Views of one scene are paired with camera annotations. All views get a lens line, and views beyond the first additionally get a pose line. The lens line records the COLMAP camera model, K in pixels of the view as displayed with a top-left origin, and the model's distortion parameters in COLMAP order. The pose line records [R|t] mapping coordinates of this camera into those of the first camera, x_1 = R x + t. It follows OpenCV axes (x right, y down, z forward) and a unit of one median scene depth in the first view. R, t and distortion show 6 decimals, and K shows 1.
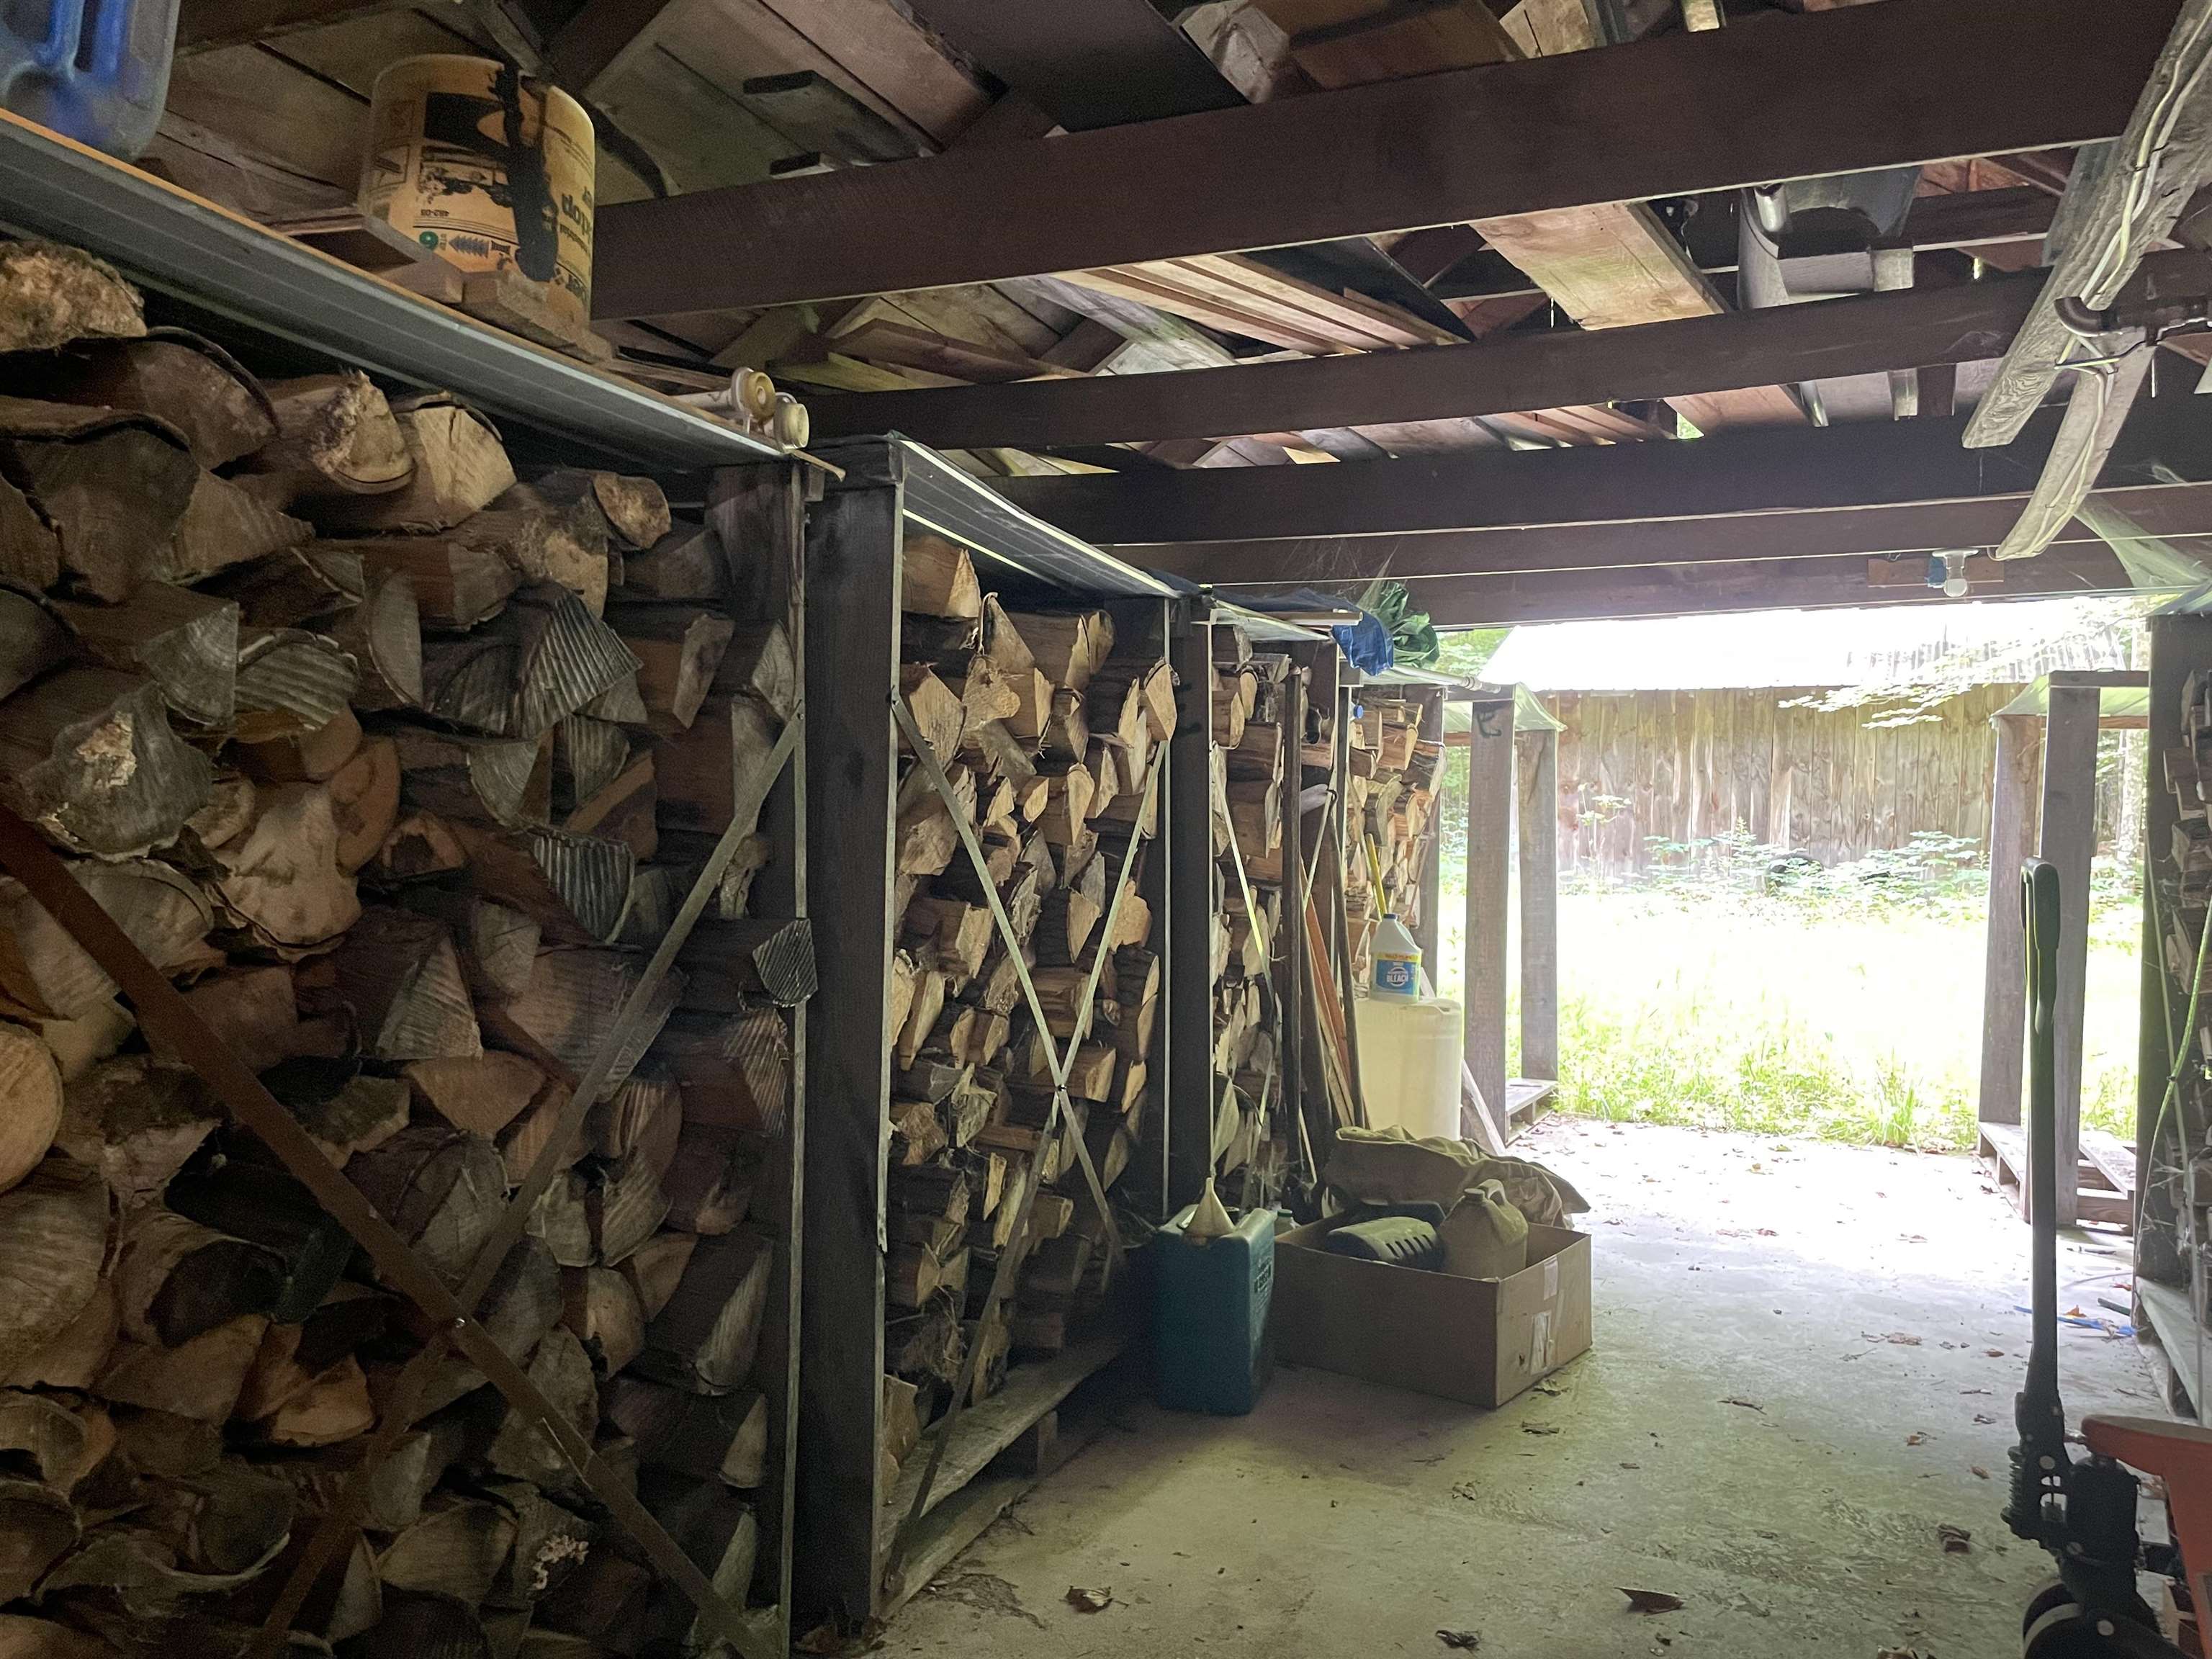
lens RADIAL K [[1670.0, 0, 1117.1], [0, 1670.0, 842.8], [0, 0, 1]] dist [0.092088, -0.117405]
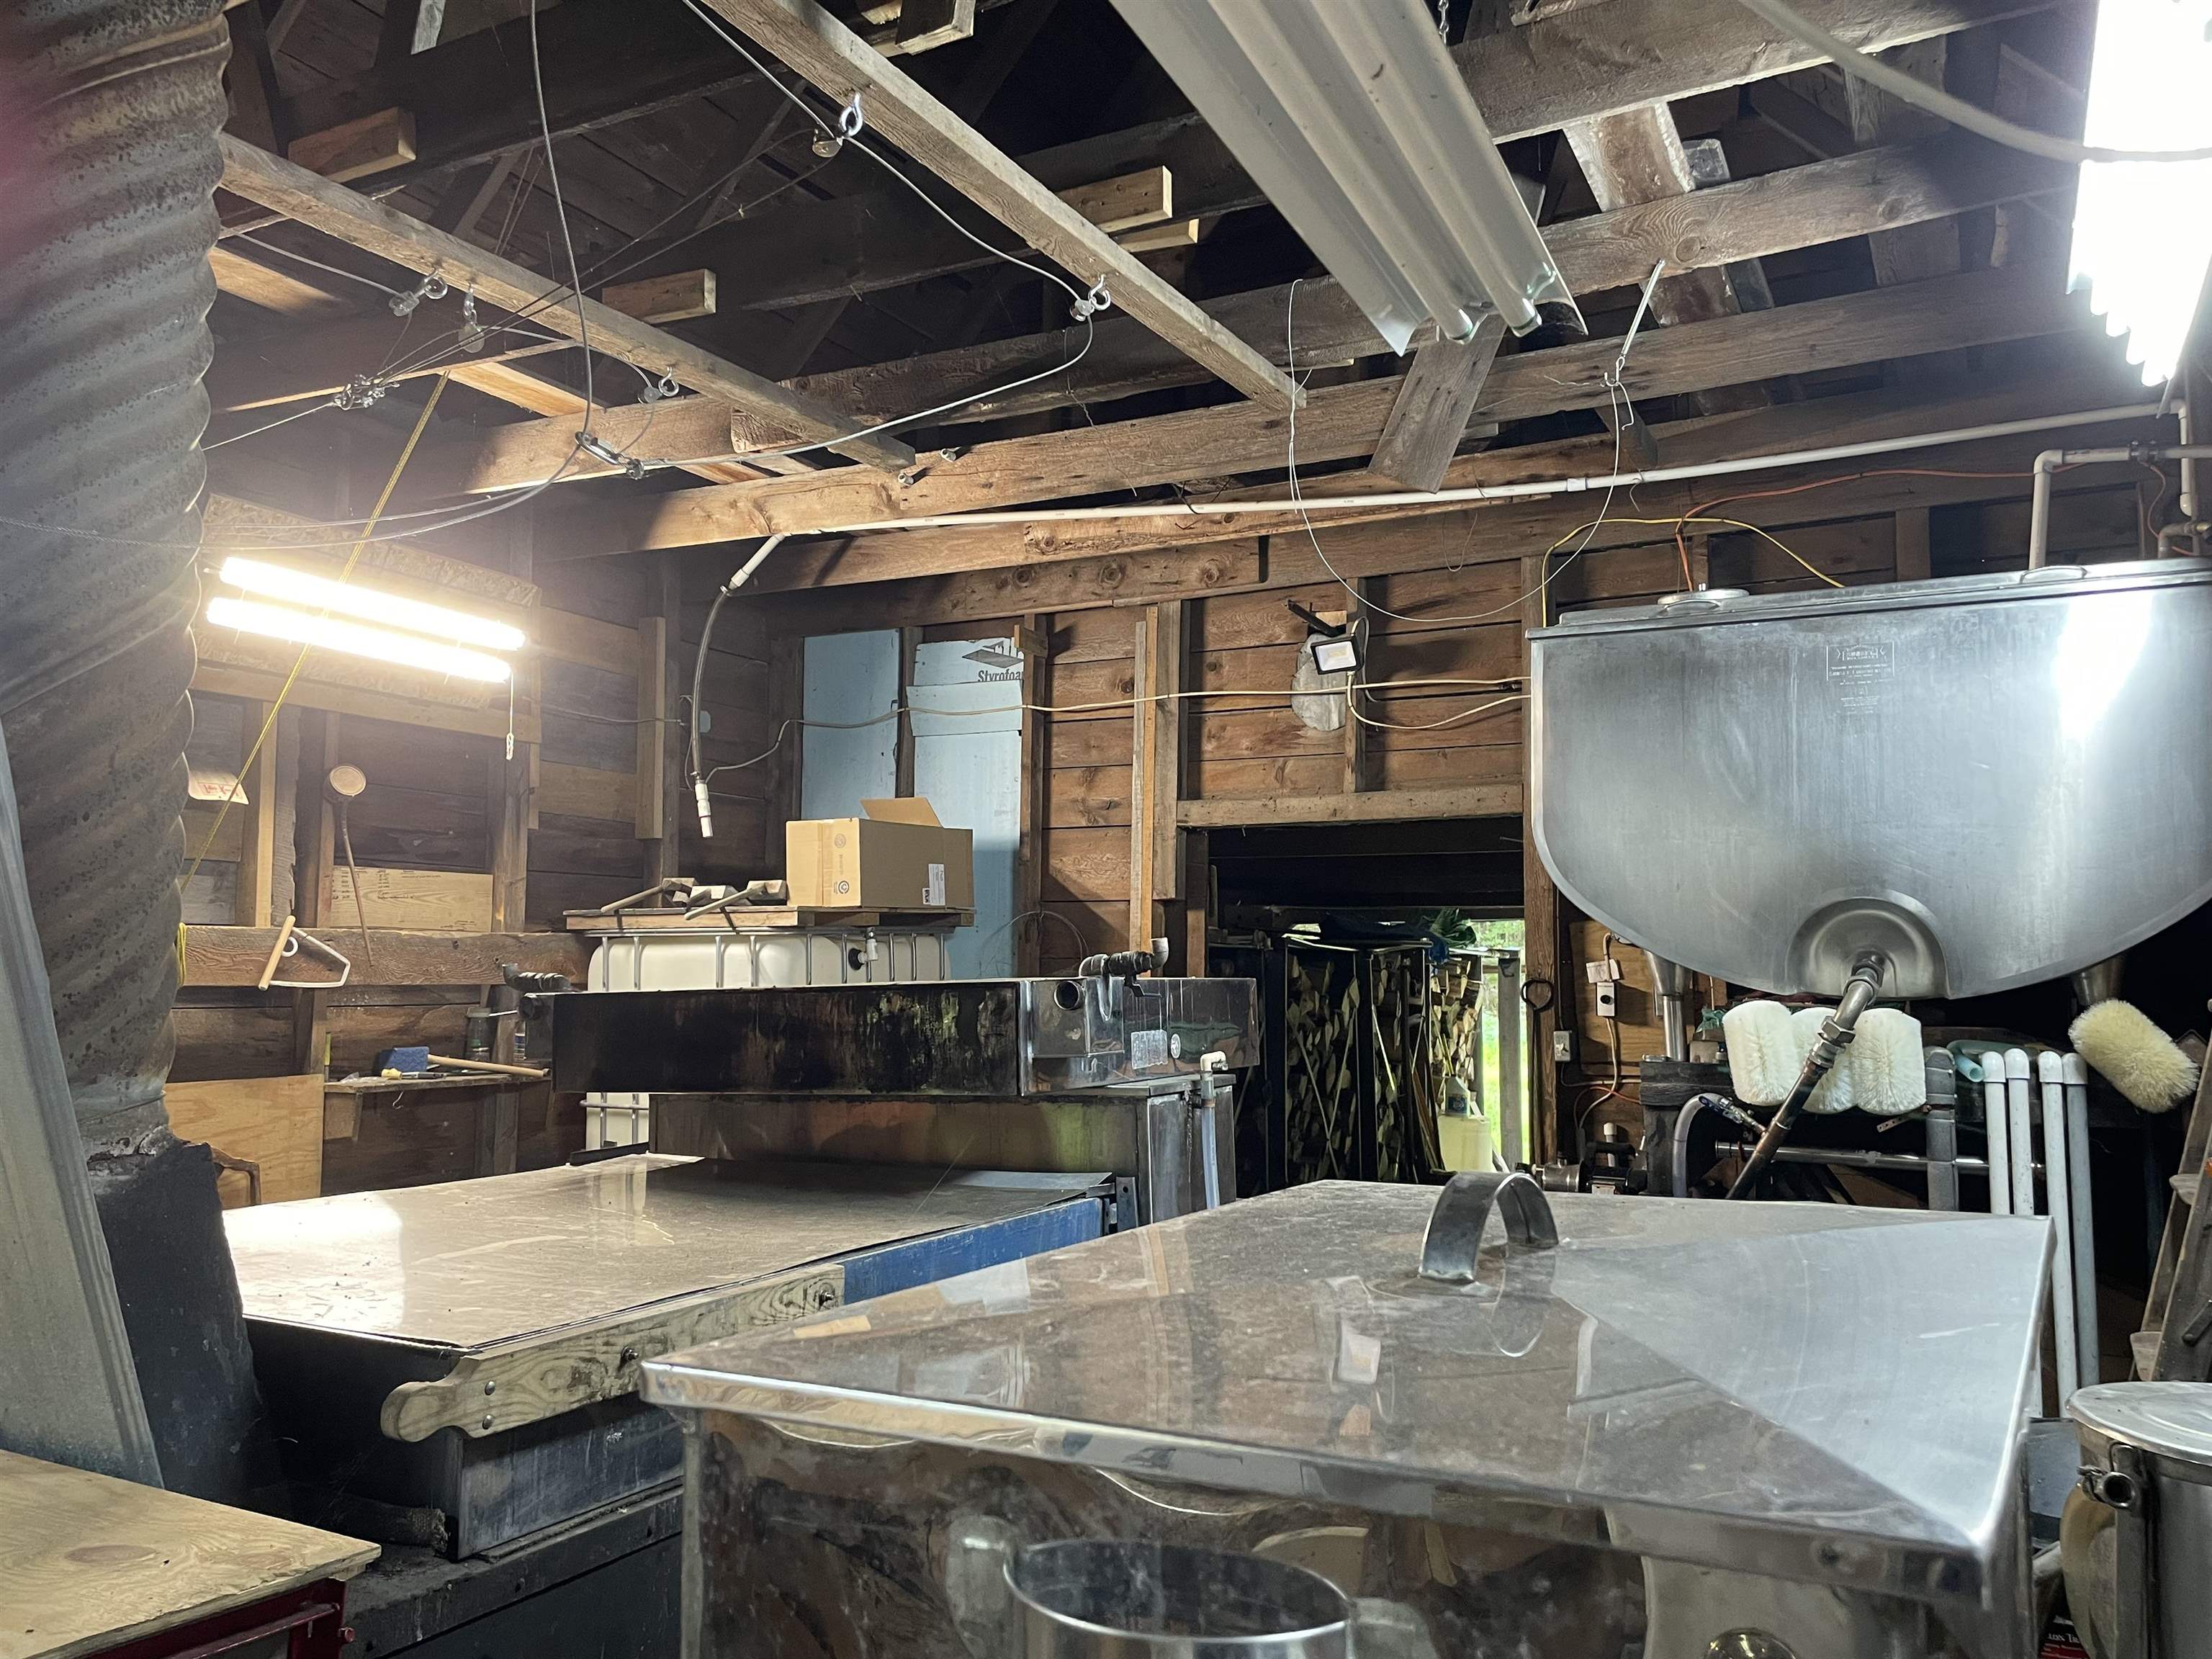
lens RADIAL K [[1670.0, 0, 1113.2], [0, 1670.0, 846.8], [0, 0, 1]] dist [0.092088, -0.117405]
pose [[0.998213, -0.019629, -0.056435, -0.127961], [0.014520, 0.995876, -0.089560, -0.054910], [0.057960, 0.088580, 0.994381, -1.057683]]
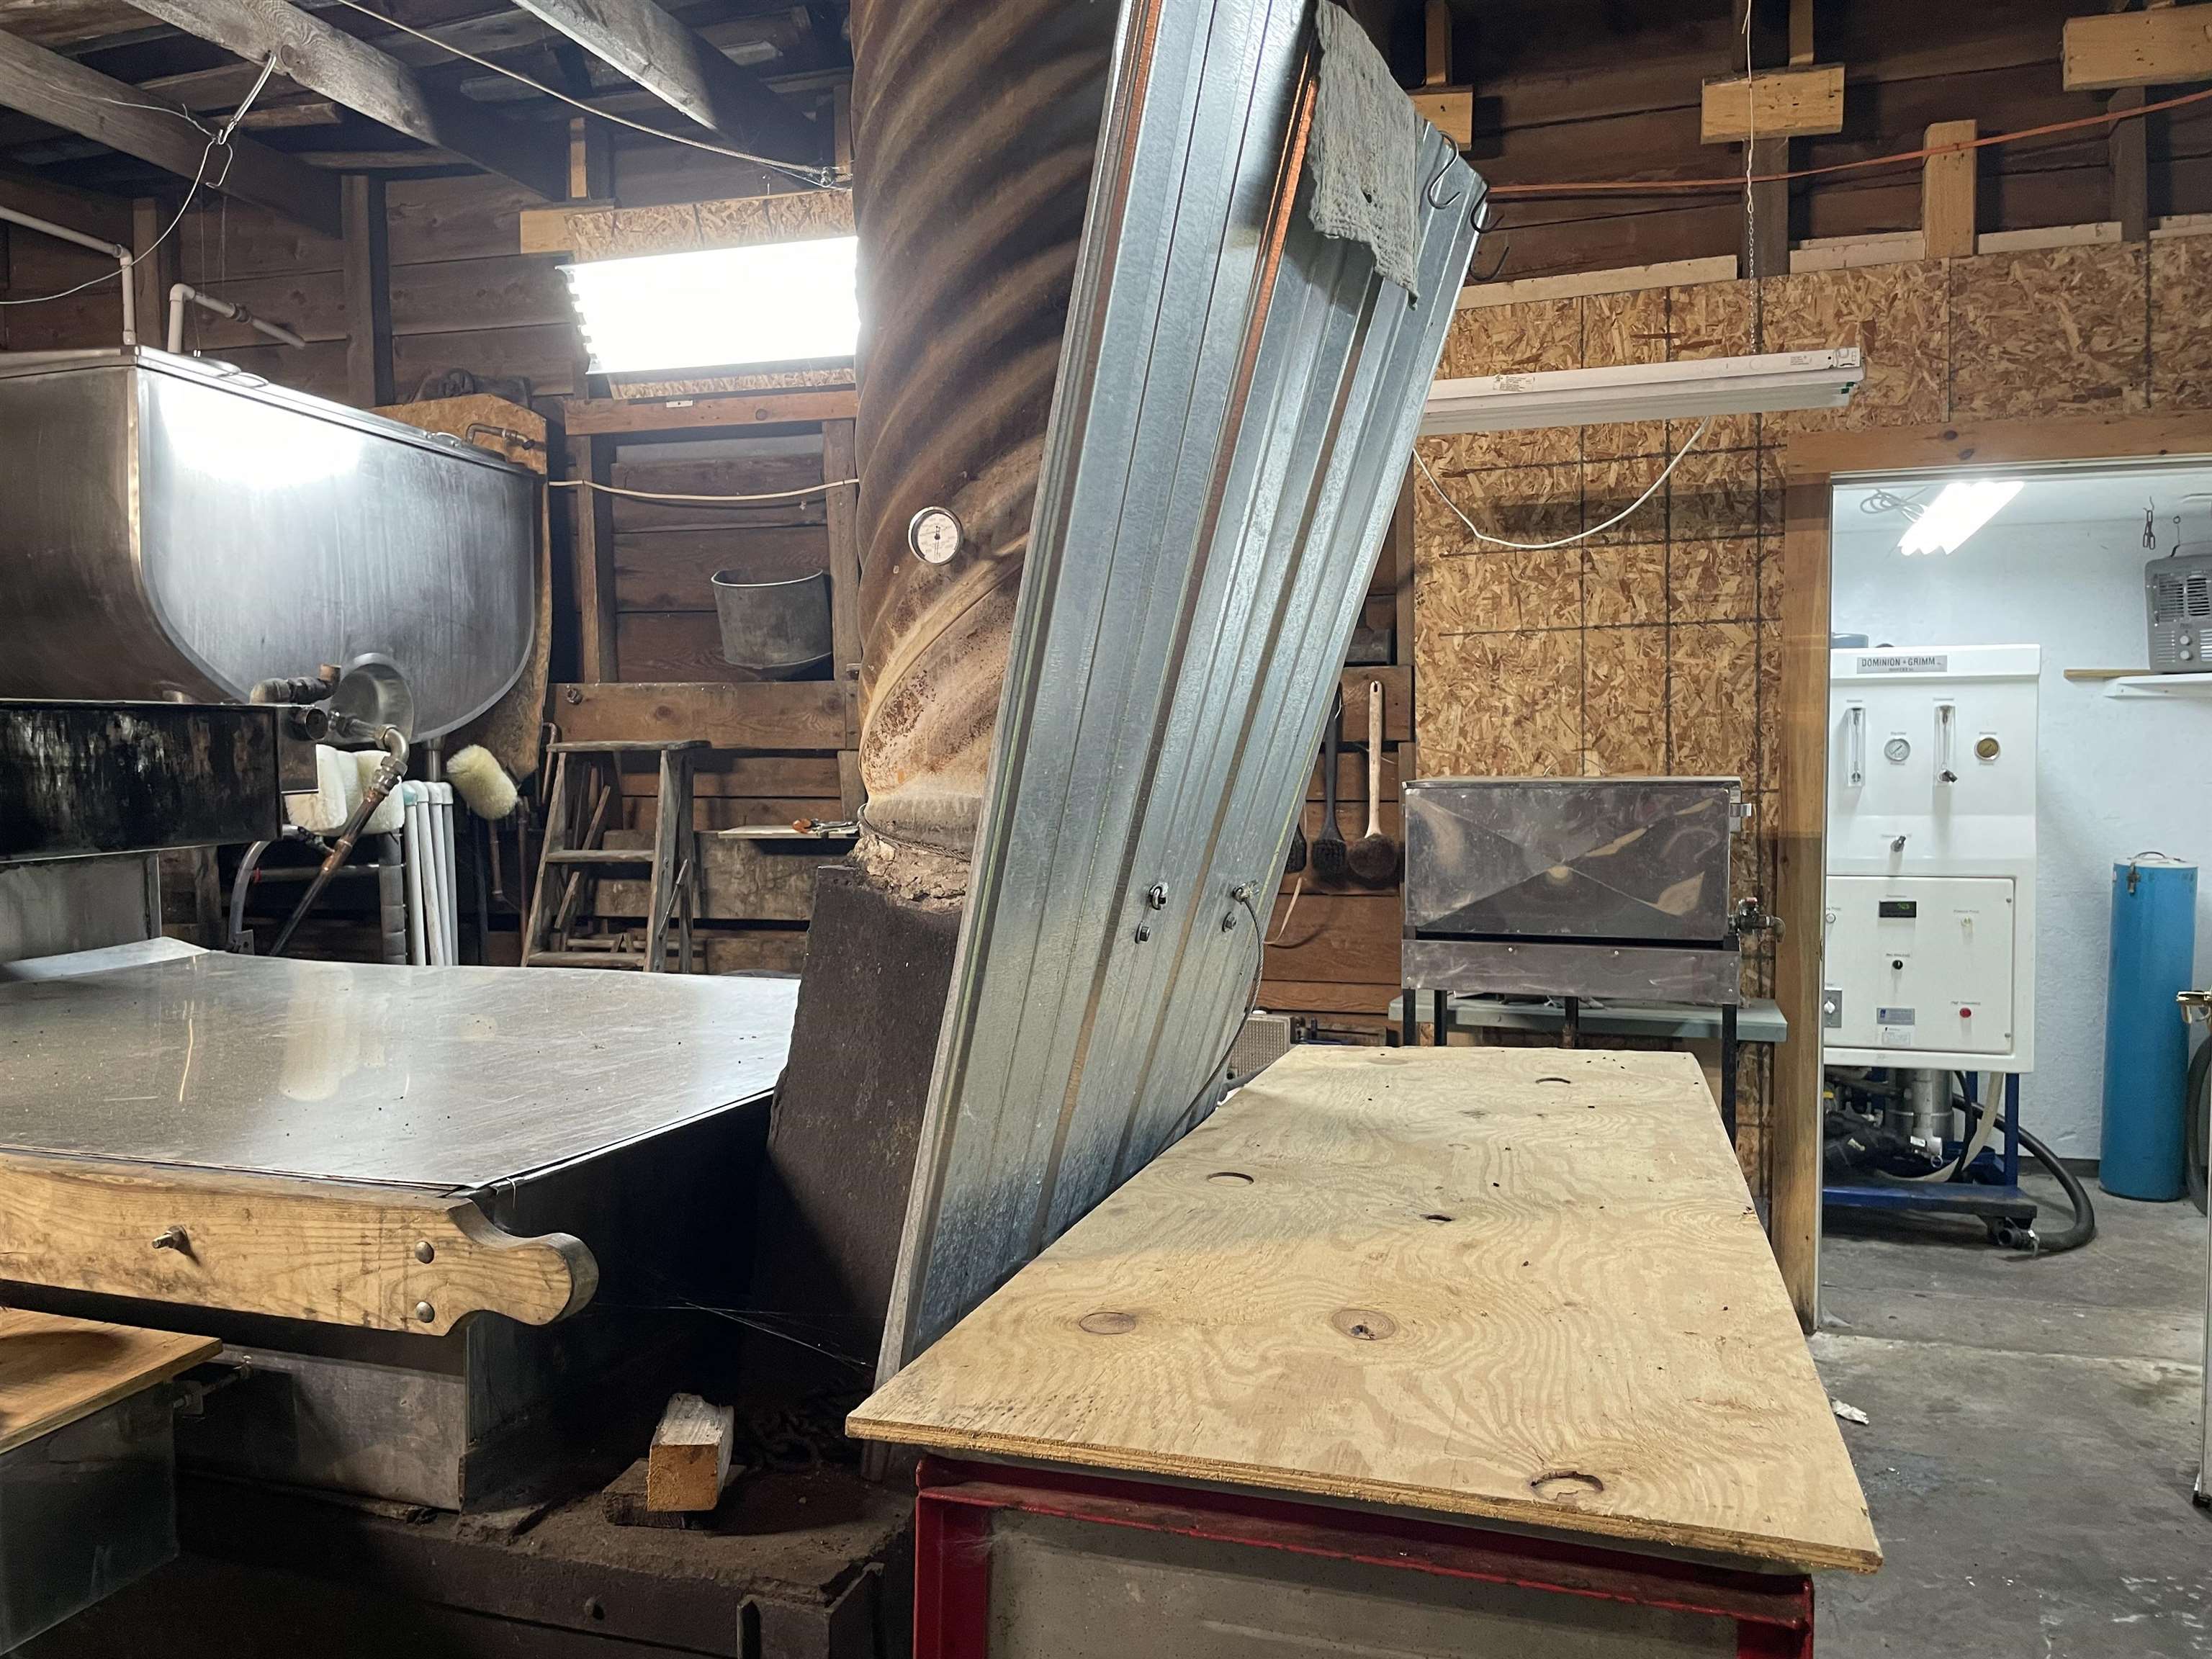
lens RADIAL K [[1670.0, 0, 1099.3], [0, 1670.0, 845.3], [0, 0, 1]] dist [0.092088, -0.117405]
pose [[-0.112243, -0.058636, 0.991949, -0.709913], [0.011170, 0.998120, 0.060265, -0.047308], [-0.993618, 0.017844, -0.111377, -0.666447]]
